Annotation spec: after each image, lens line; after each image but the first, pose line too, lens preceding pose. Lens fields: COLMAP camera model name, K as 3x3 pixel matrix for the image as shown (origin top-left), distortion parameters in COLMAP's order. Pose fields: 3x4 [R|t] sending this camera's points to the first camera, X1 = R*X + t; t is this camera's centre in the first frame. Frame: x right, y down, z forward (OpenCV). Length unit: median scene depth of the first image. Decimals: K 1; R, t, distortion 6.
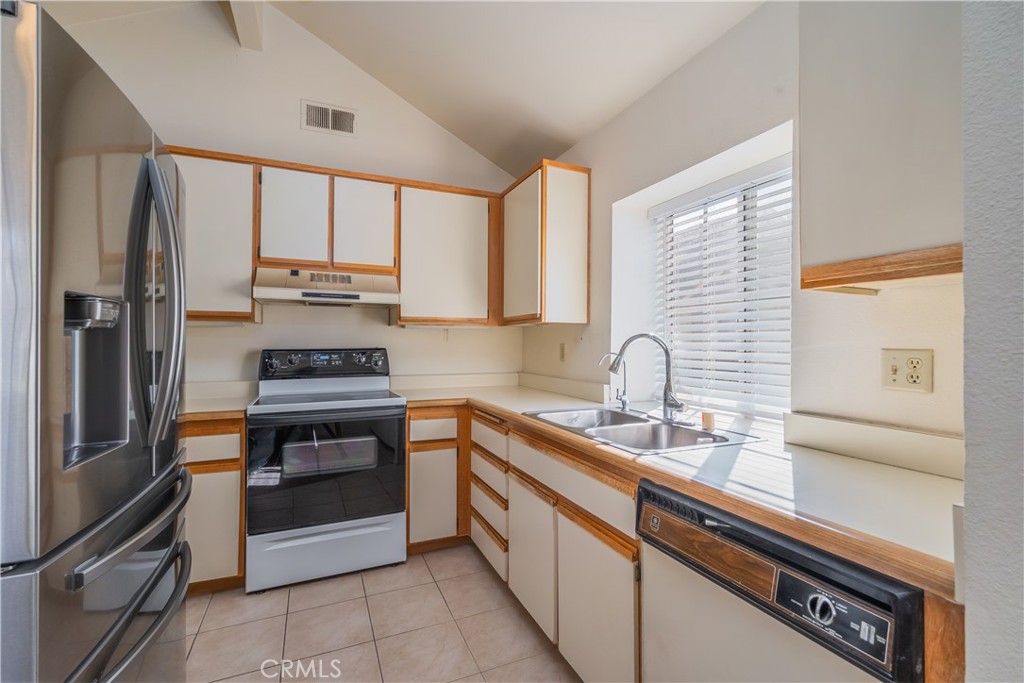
lens RADIAL K [[453.2, 0, 513.6], [0, 453.2, 340.1], [0, 0, 1]] dist [-0.001201, 0.000008]
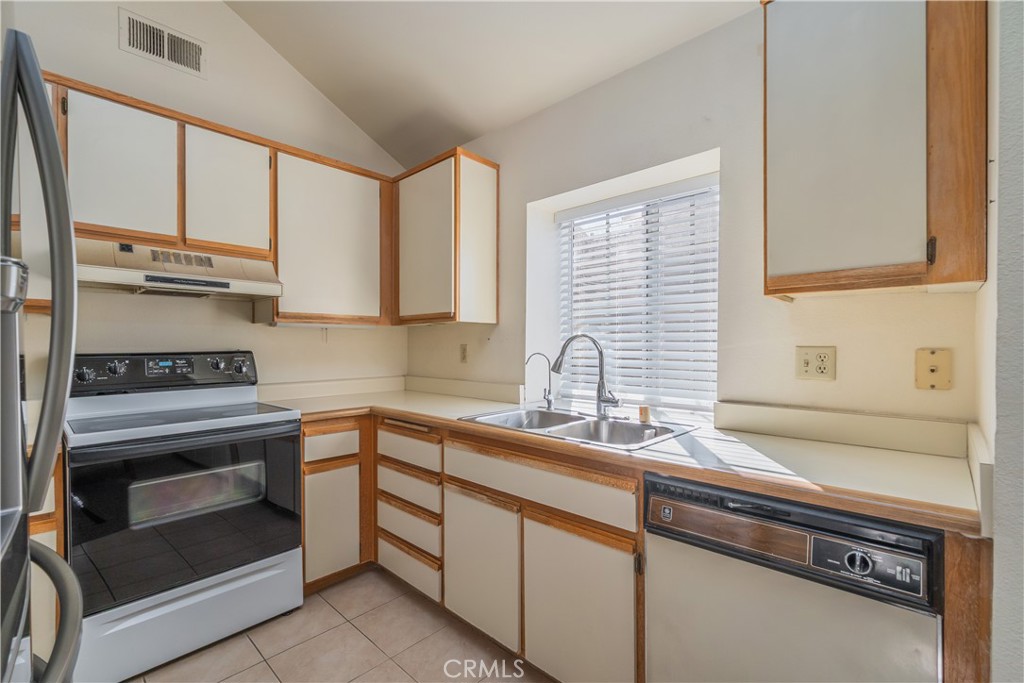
lens RADIAL K [[453.8, 0, 513.3], [0, 453.8, 351.3], [0, 0, 1]] dist [-0.001036, 0.000067]
pose [[0.919665, -0.009597, 0.392587, -0.205050], [0.001532, 0.999781, 0.020852, 0.003144], [-0.392701, -0.018576, 0.919479, 0.088199]]
